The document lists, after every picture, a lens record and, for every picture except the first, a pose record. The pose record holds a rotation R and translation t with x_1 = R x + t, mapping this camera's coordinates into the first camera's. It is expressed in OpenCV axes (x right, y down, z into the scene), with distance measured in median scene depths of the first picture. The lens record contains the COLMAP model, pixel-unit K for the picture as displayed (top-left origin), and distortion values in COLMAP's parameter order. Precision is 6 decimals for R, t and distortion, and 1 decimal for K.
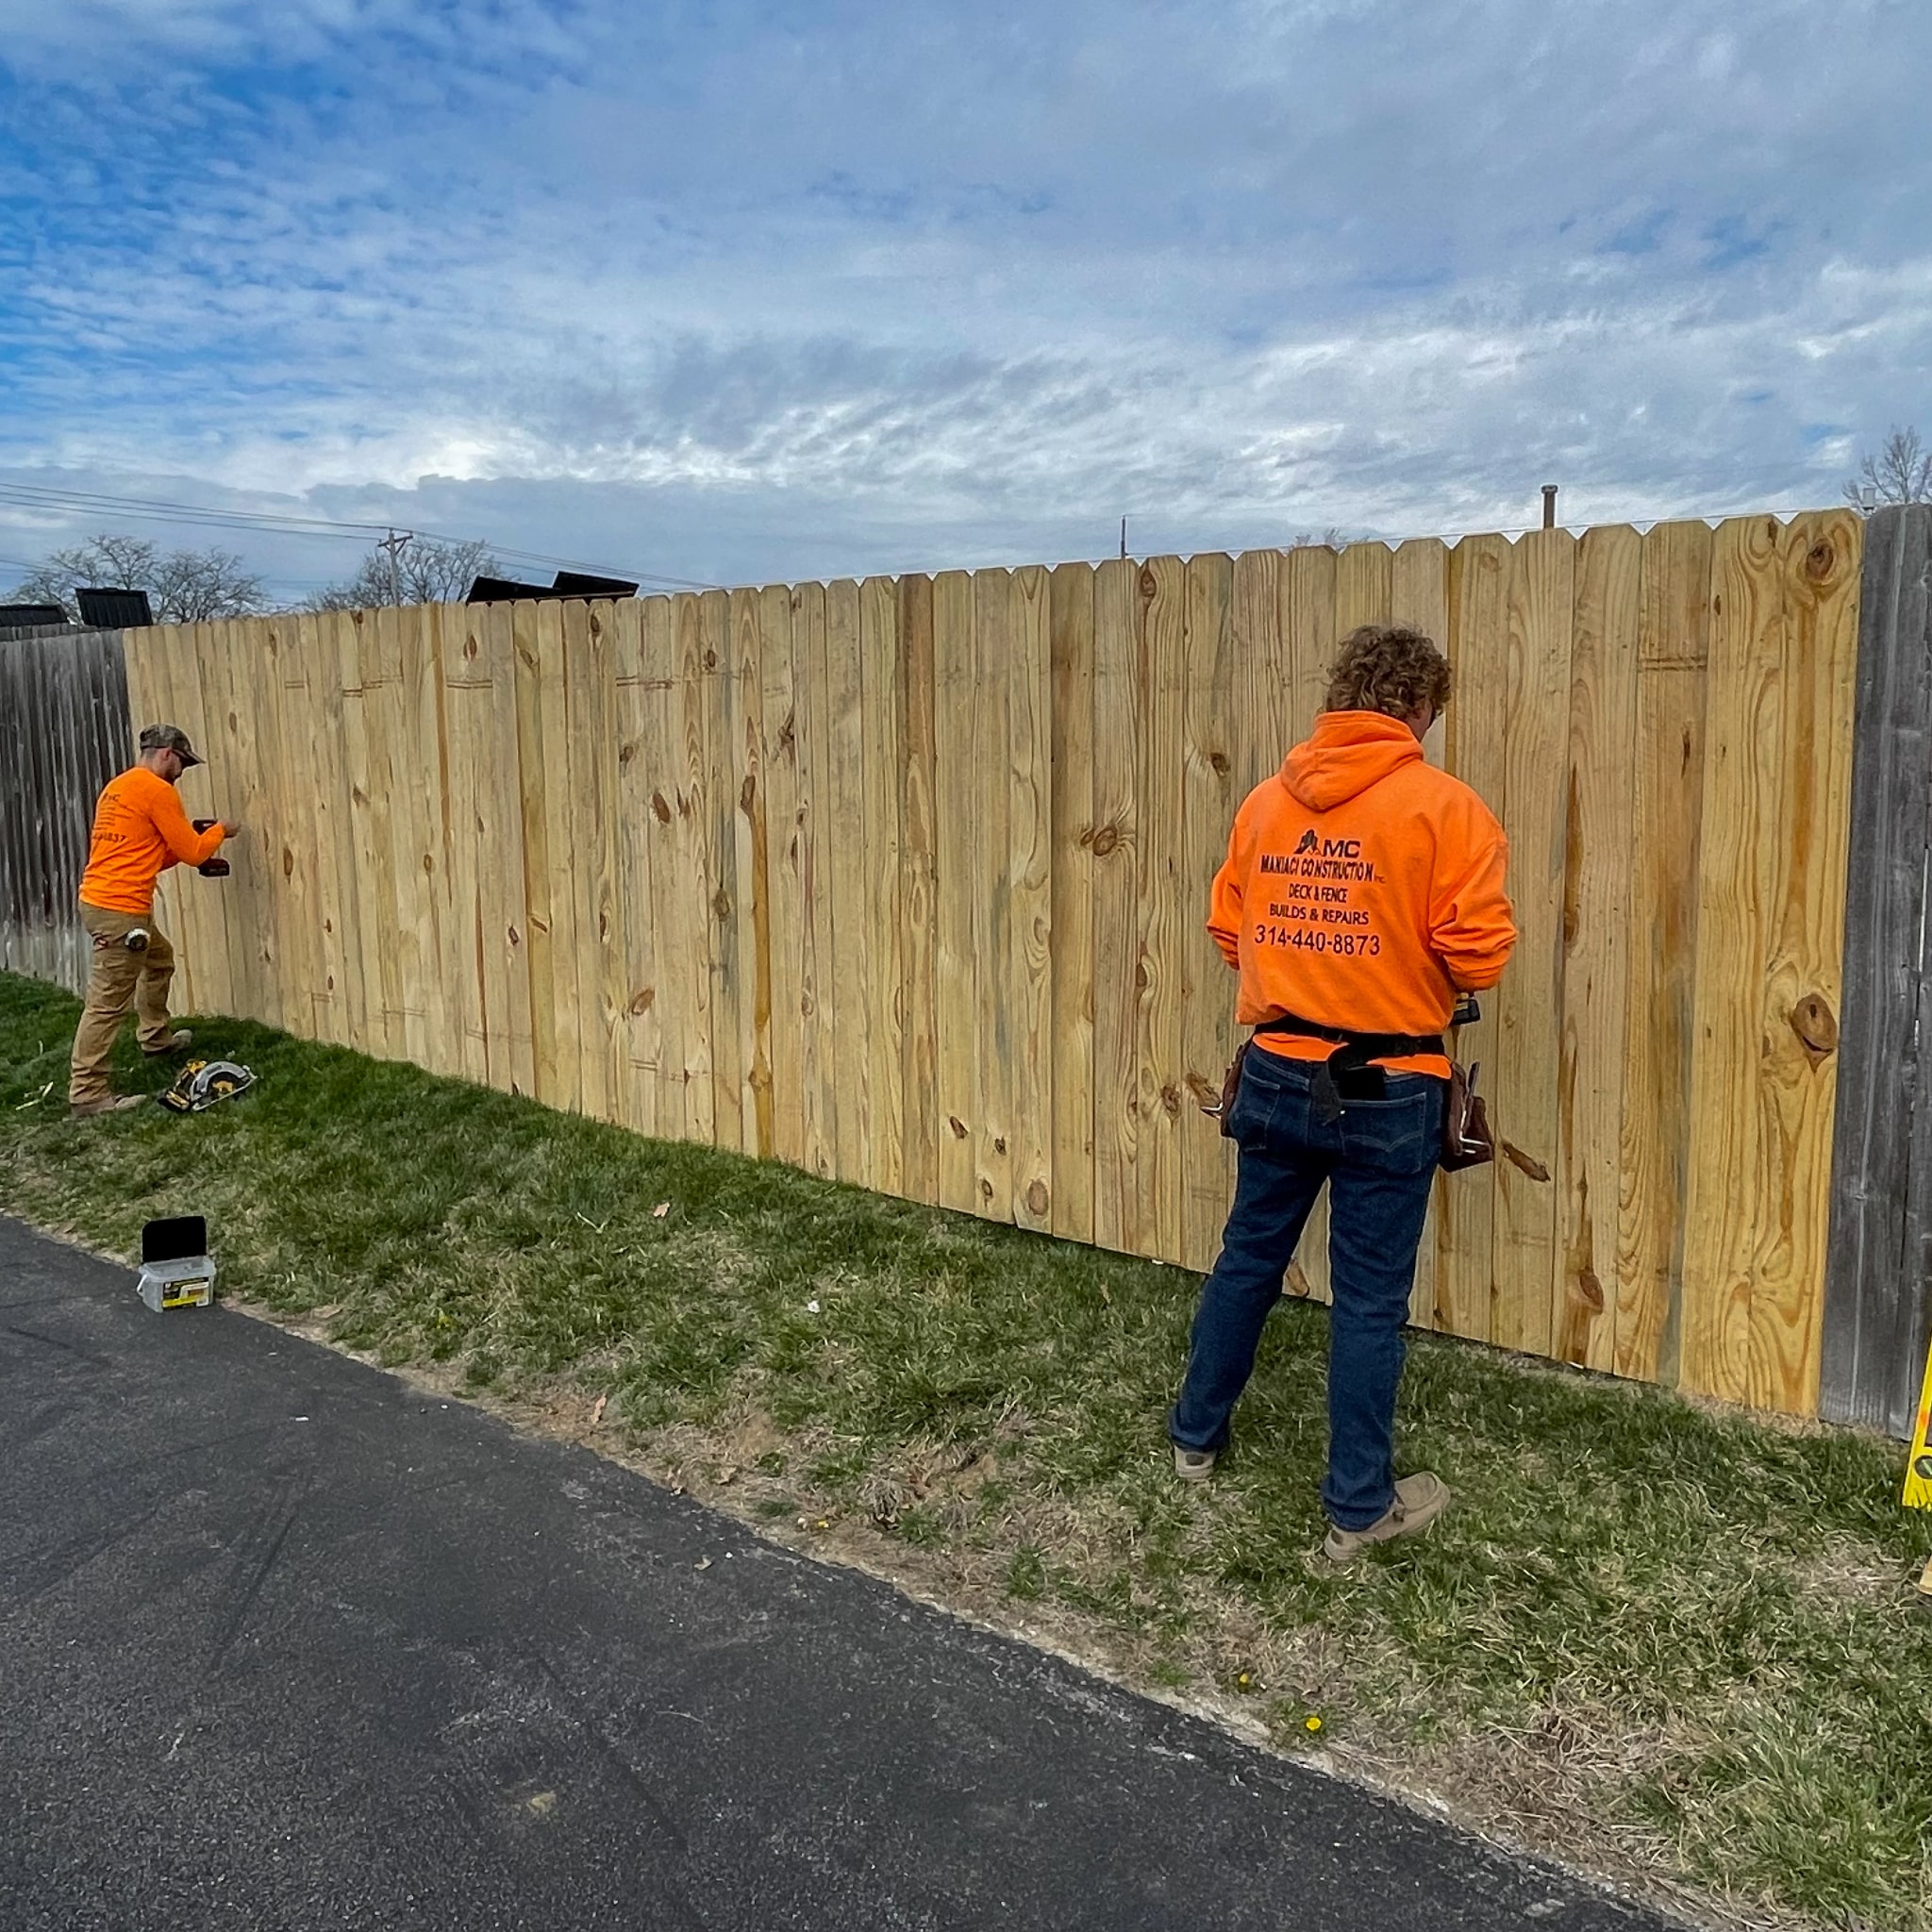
lens RADIAL K [[1652.8, 0, 1019.9], [0, 1652.8, 963.4], [0, 0, 1]] dist [0.011181, -0.014891]
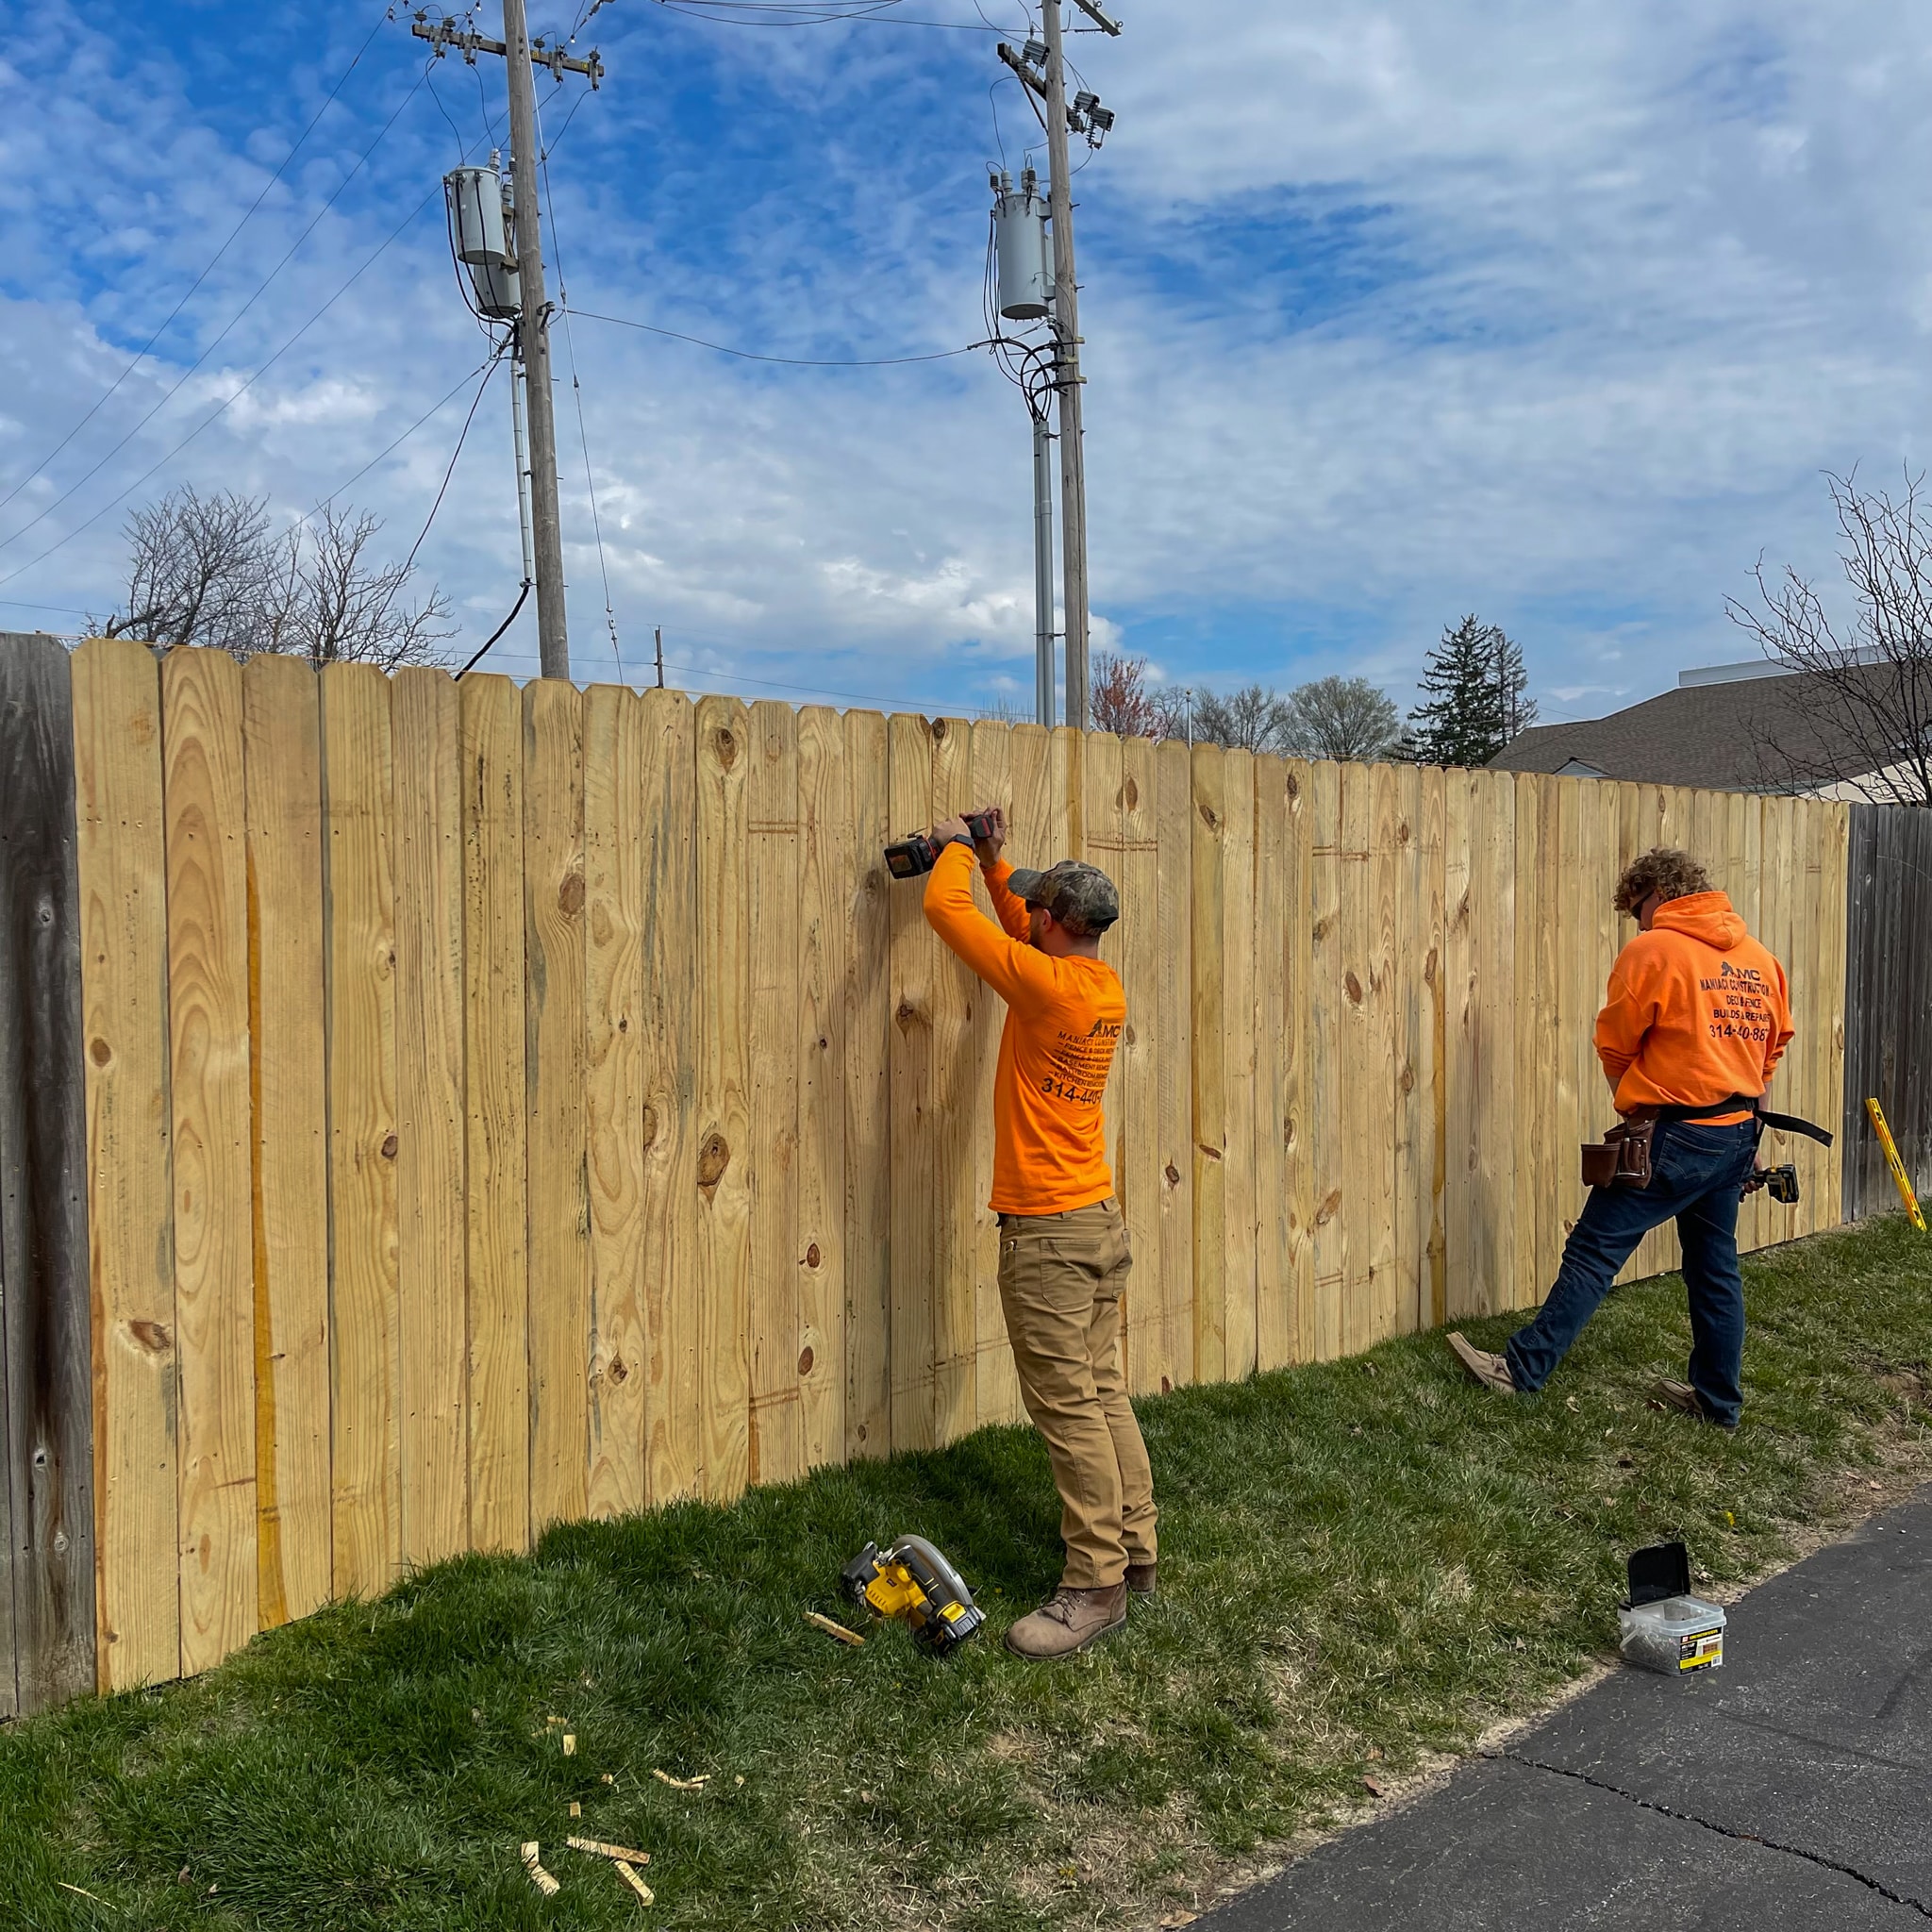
lens RADIAL K [[1839.4, 0, 966.0], [0, 1839.4, 966.0], [0, 0, 1]] dist [0.083113, -0.136655]
pose [[0.162639, -0.046562, 0.985586, -1.465684], [0.129270, 0.991282, 0.025499, -0.185559], [-0.978181, 0.123260, 0.167240, 1.200305]]
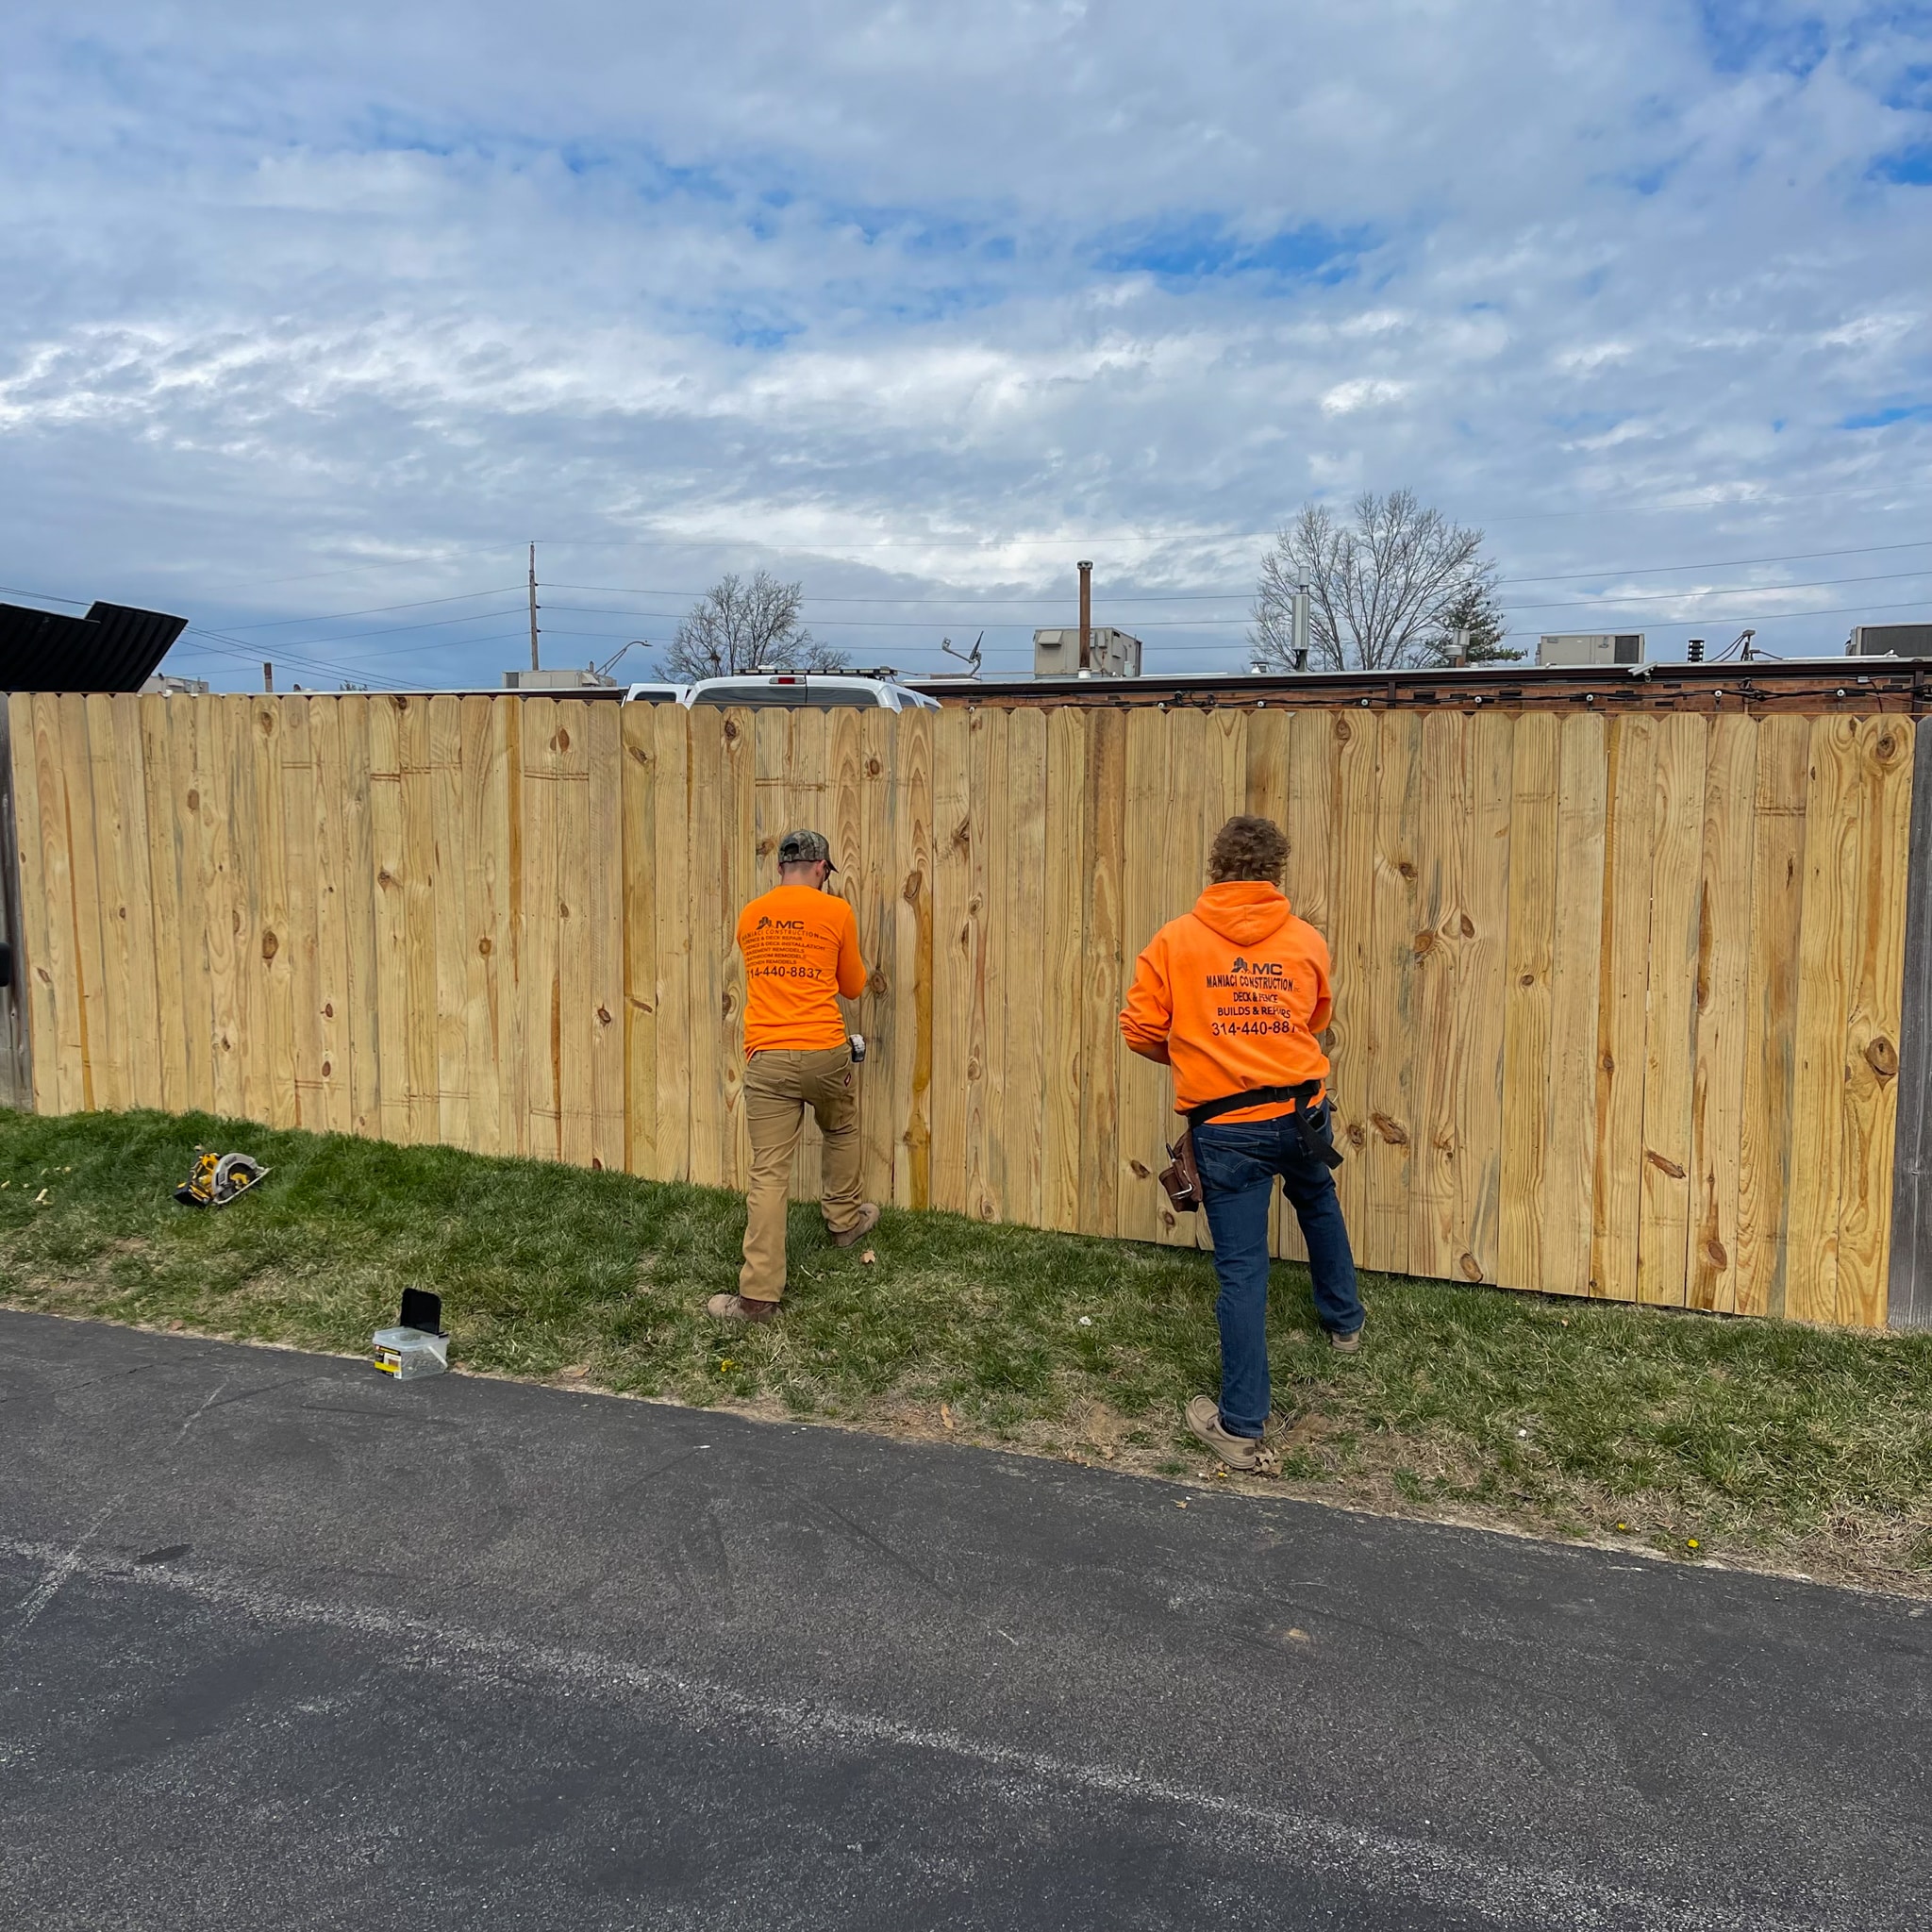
lens RADIAL K [[1839.4, 0, 966.0], [0, 1839.4, 966.0], [0, 0, 1]] dist [0.083113, -0.136655]
pose [[0.950057, -0.009251, 0.311940, -0.578263], [0.021676, 0.999103, -0.036387, -0.001222], [-0.311324, 0.041332, 0.949405, -0.232111]]
